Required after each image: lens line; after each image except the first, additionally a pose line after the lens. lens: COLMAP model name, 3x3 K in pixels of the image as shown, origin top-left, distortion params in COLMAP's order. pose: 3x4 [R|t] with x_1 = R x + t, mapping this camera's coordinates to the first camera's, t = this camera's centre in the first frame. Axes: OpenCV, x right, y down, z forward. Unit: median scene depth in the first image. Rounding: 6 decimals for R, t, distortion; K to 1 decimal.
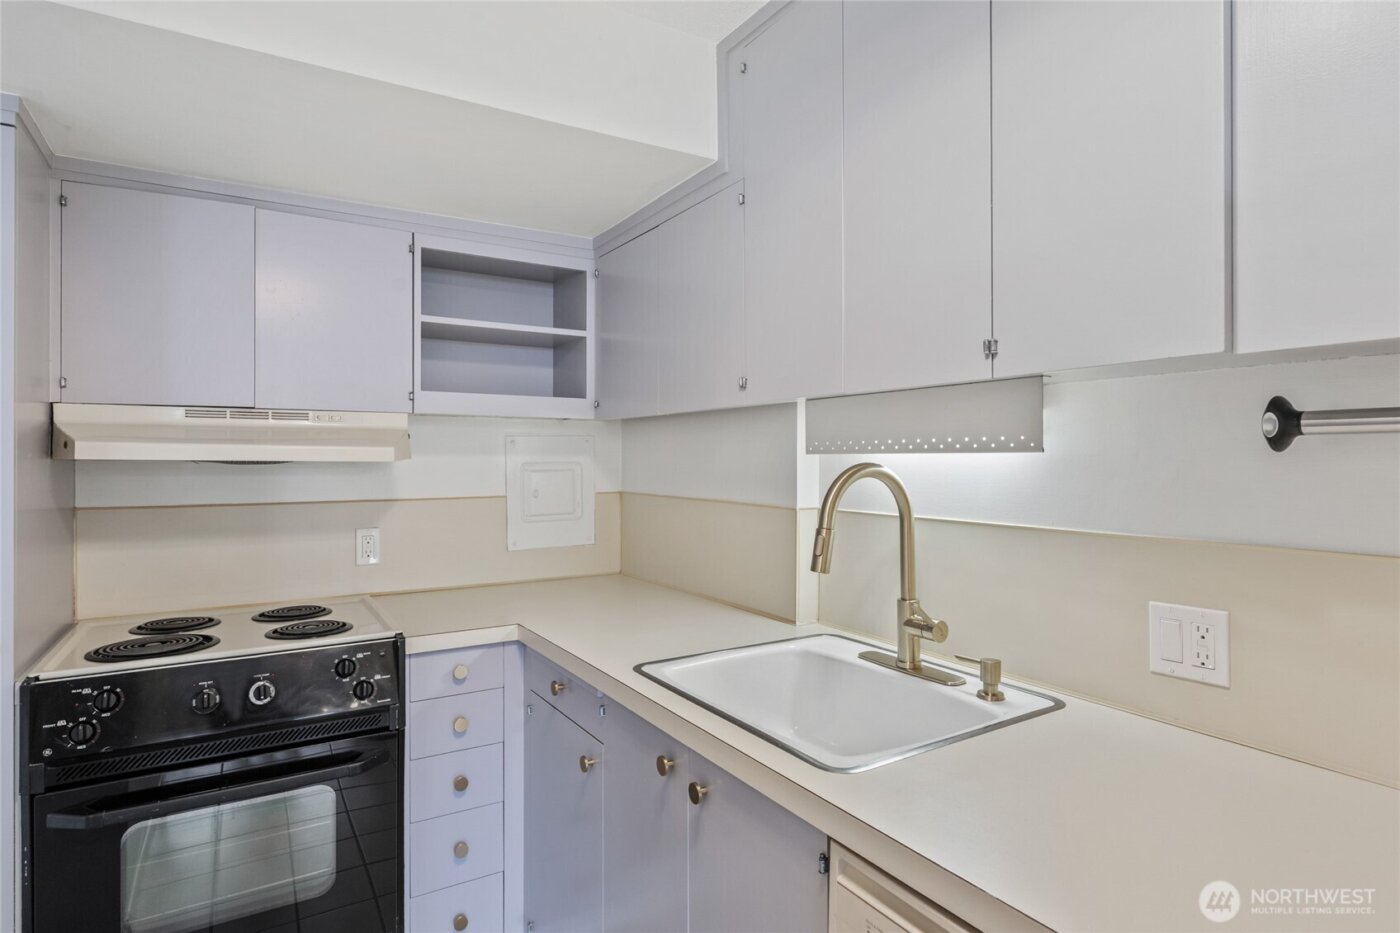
lens RADIAL K [[746.1, 0, 700.2], [0, 746.1, 453.3], [0, 0, 1]] dist [-0.000934, -0.000247]
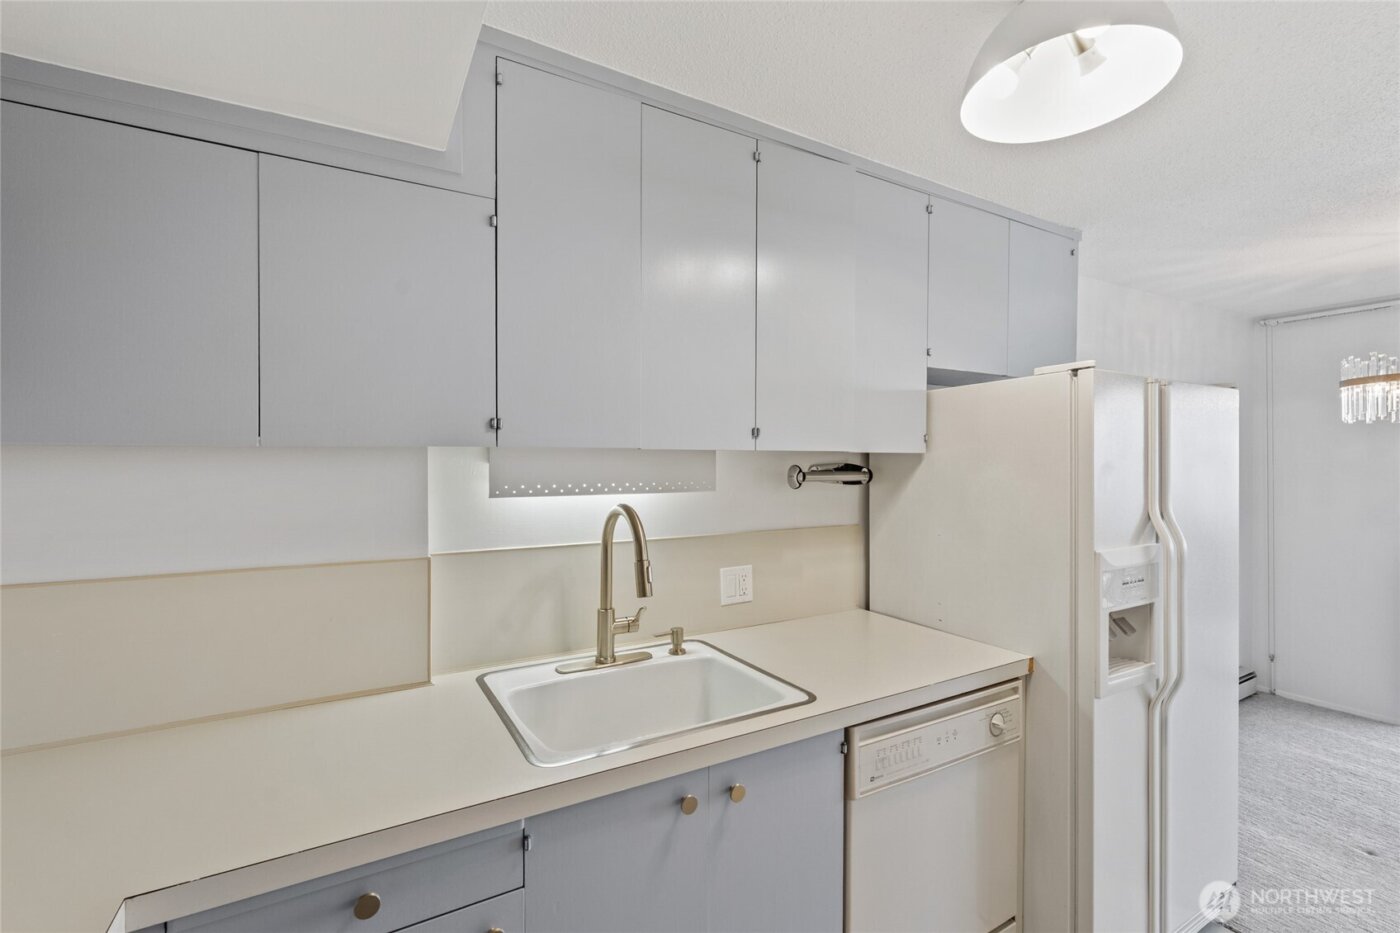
lens RADIAL K [[621.6, 0, 708.9], [0, 621.6, 467.4], [0, 0, 1]] dist [-0.013155, -0.000070]
pose [[0.026735, -0.003616, 0.999636, -0.929453], [-0.002597, 0.999990, 0.003687, -0.059579], [-0.999639, -0.002695, 0.026725, 0.964773]]
